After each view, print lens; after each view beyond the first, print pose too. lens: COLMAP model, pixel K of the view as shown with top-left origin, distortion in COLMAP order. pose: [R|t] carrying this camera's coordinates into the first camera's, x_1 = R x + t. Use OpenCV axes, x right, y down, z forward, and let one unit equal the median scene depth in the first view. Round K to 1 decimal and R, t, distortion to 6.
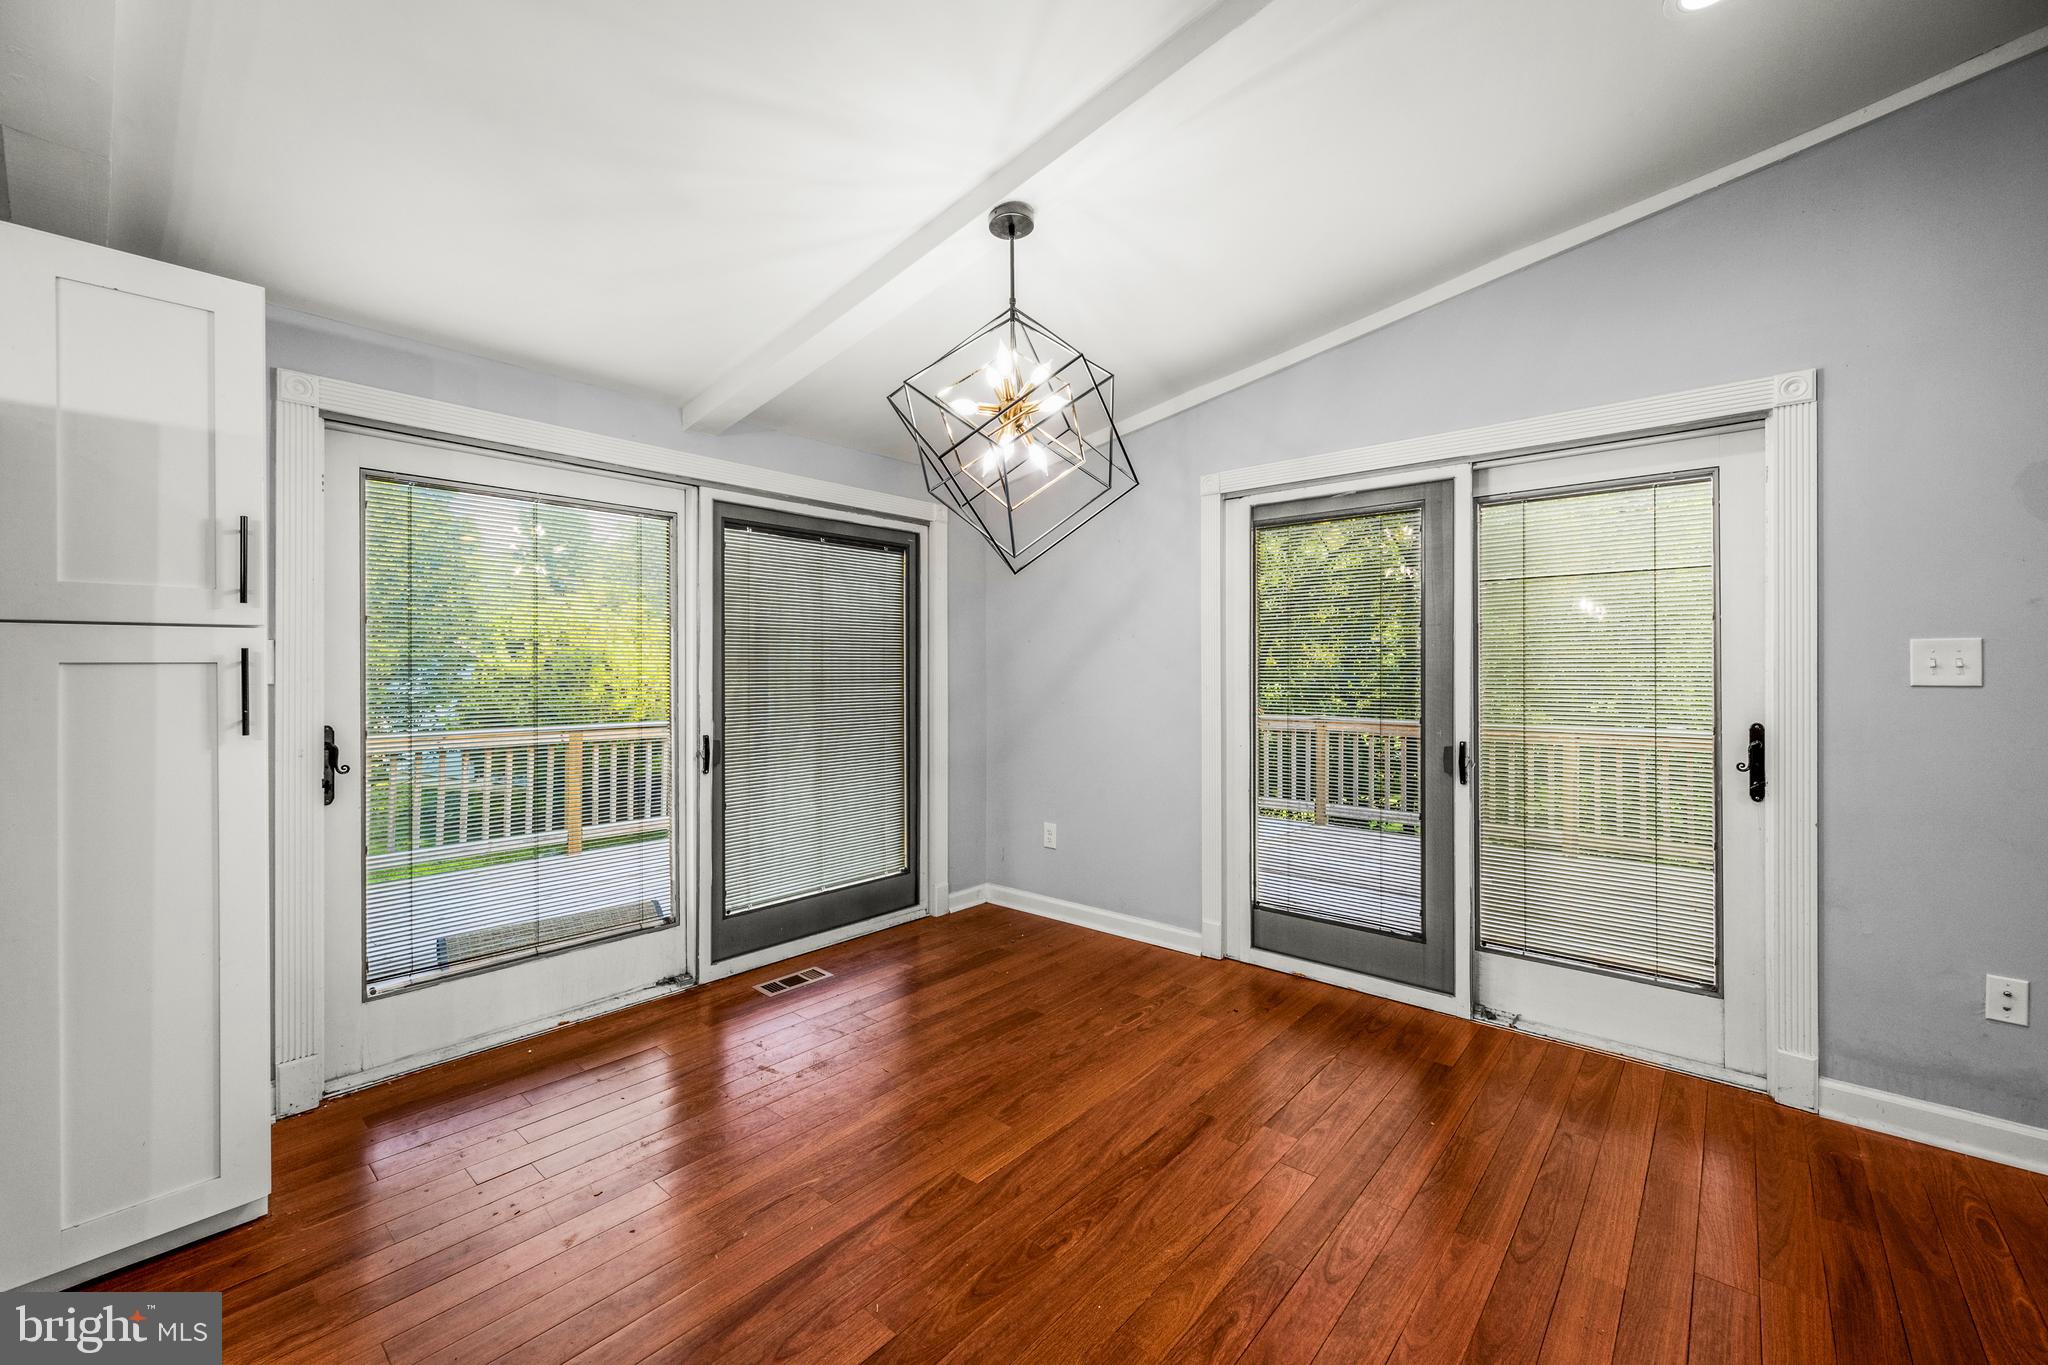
lens RADIAL K [[816.4, 0, 1035.1], [0, 816.4, 665.1], [0, 0, 1]] dist [-0.002517, -0.000006]
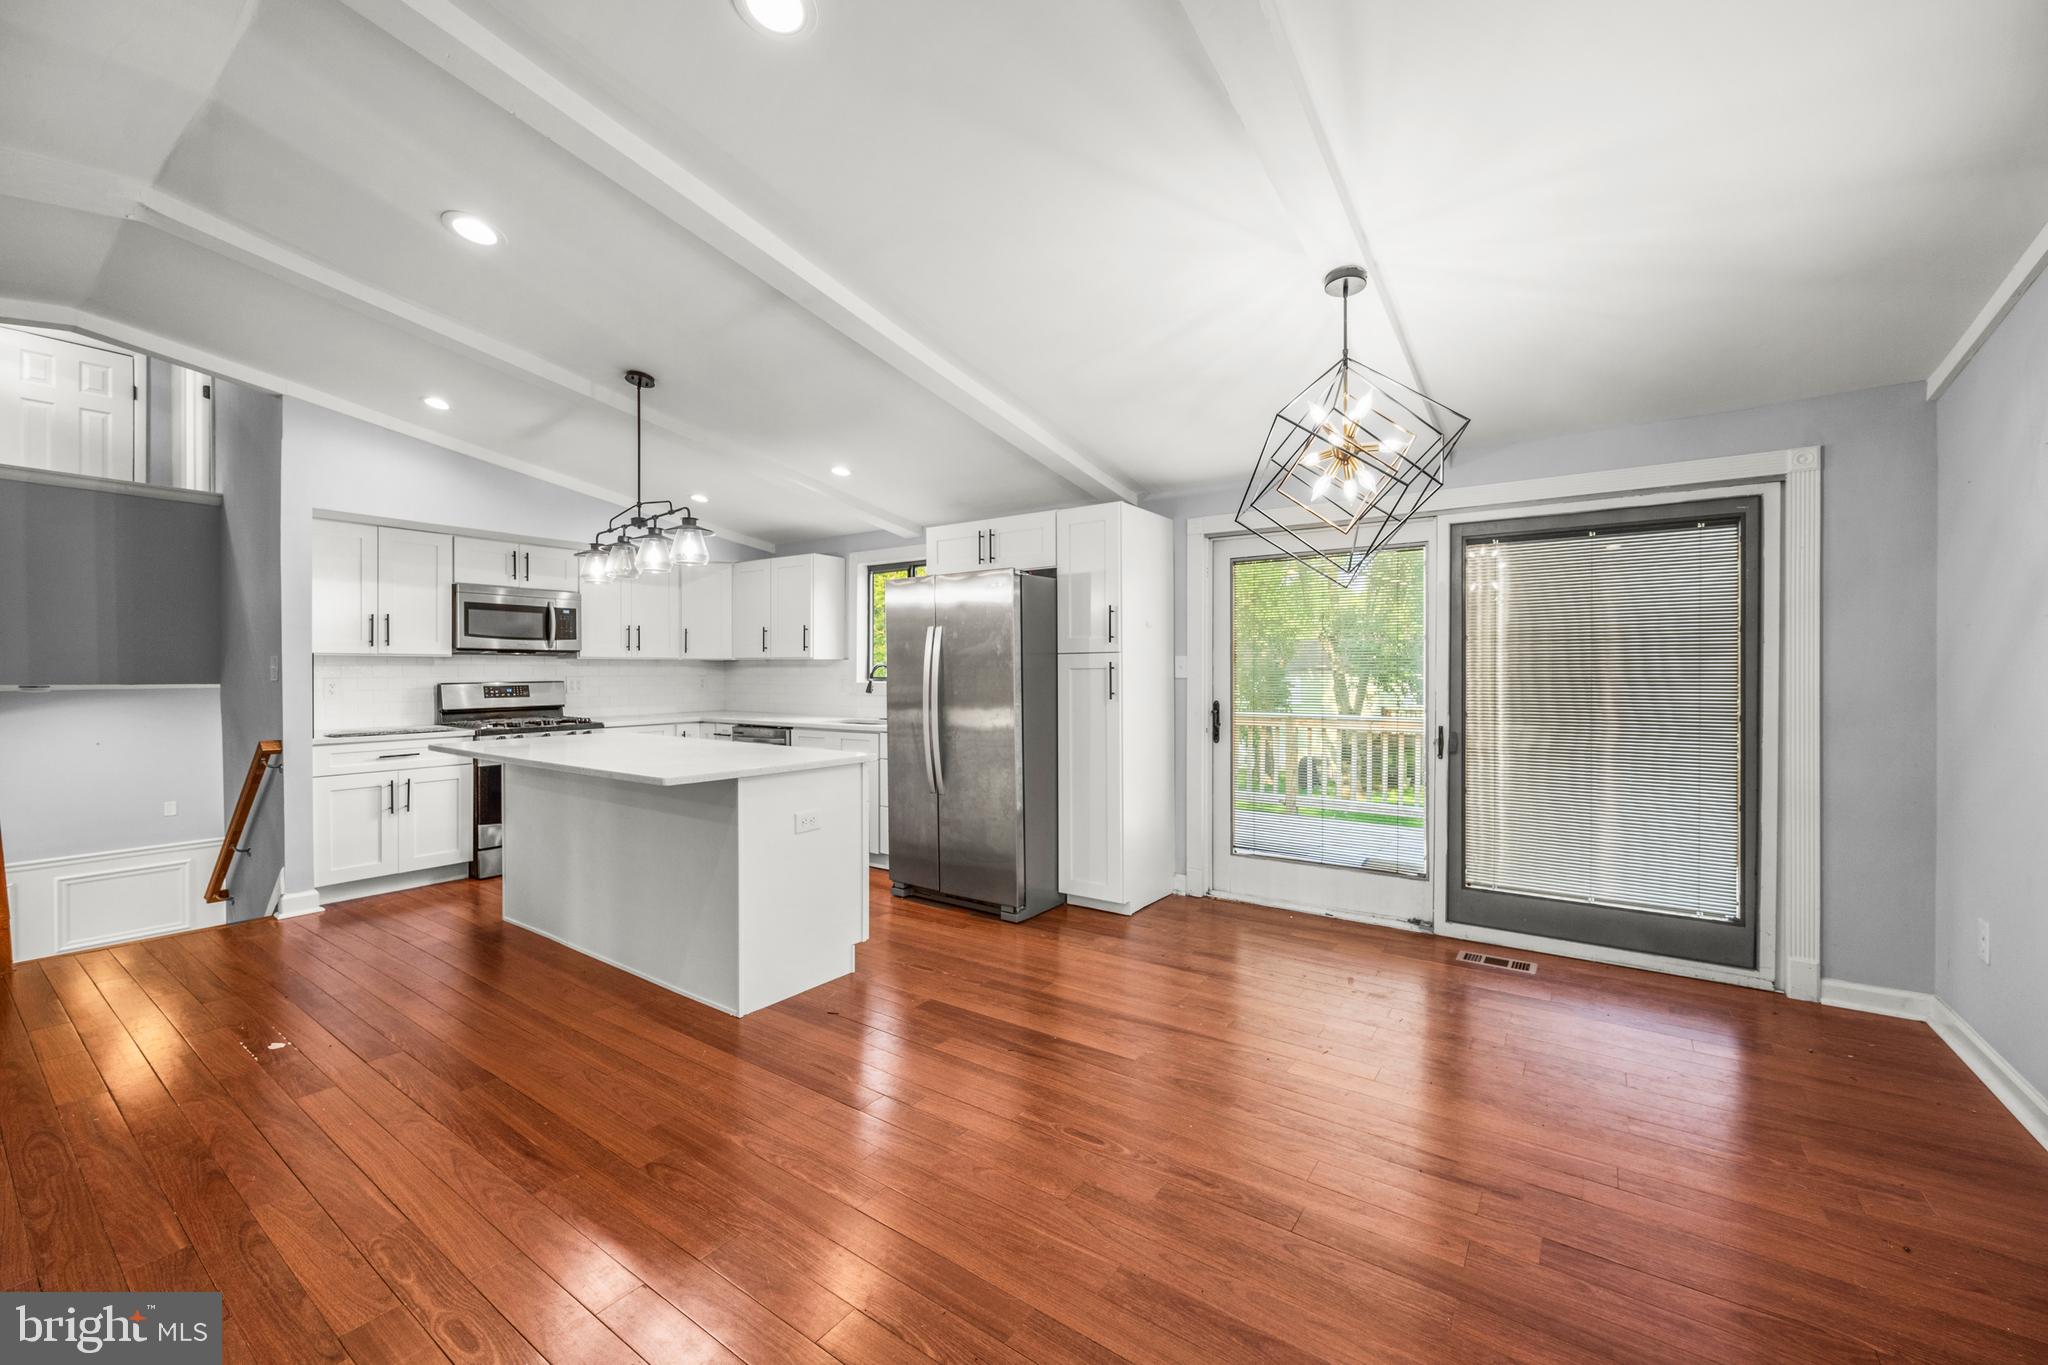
lens RADIAL K [[816.4, 0, 1021.5], [0, 816.4, 670.1], [0, 0, 1]] dist [-0.002517, -0.000006]
pose [[0.093081, -0.000144, -0.995658, 0.796468], [0.006986, 0.999975, 0.000508, 0.000042], [0.995634, -0.007003, 0.093080, 0.320285]]
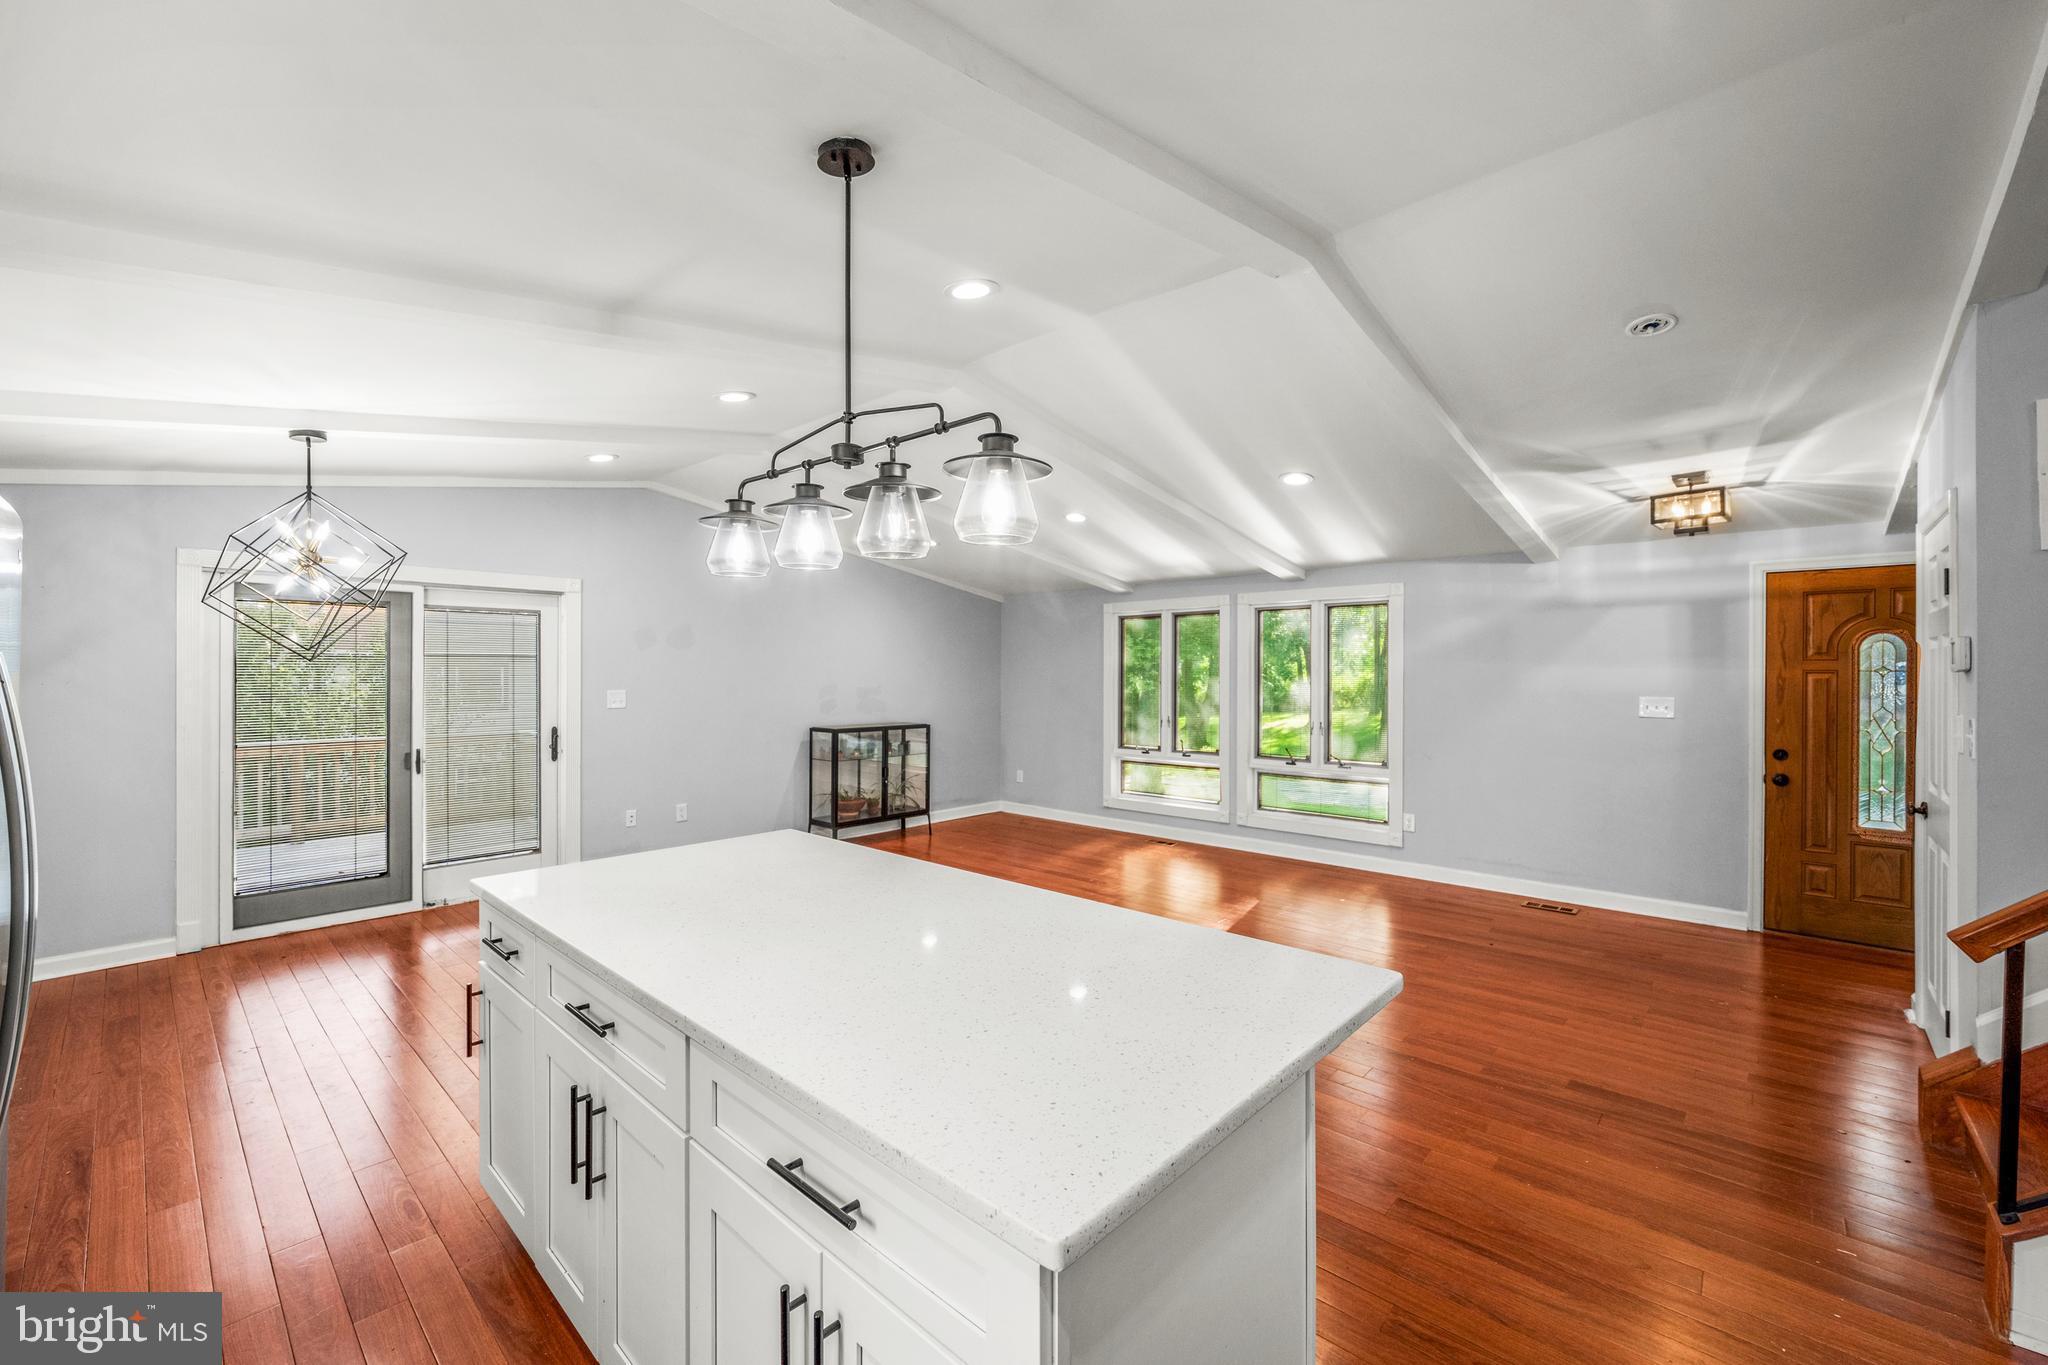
lens RADIAL K [[816.4, 0, 1017.3], [0, 816.4, 674.0], [0, 0, 1]] dist [-0.002517, -0.000006]
pose [[0.027181, 0.001381, 0.999630, -1.145848], [-0.007282, 0.999973, -0.001184, -0.070153], [-0.999604, -0.007247, 0.027190, -0.296927]]
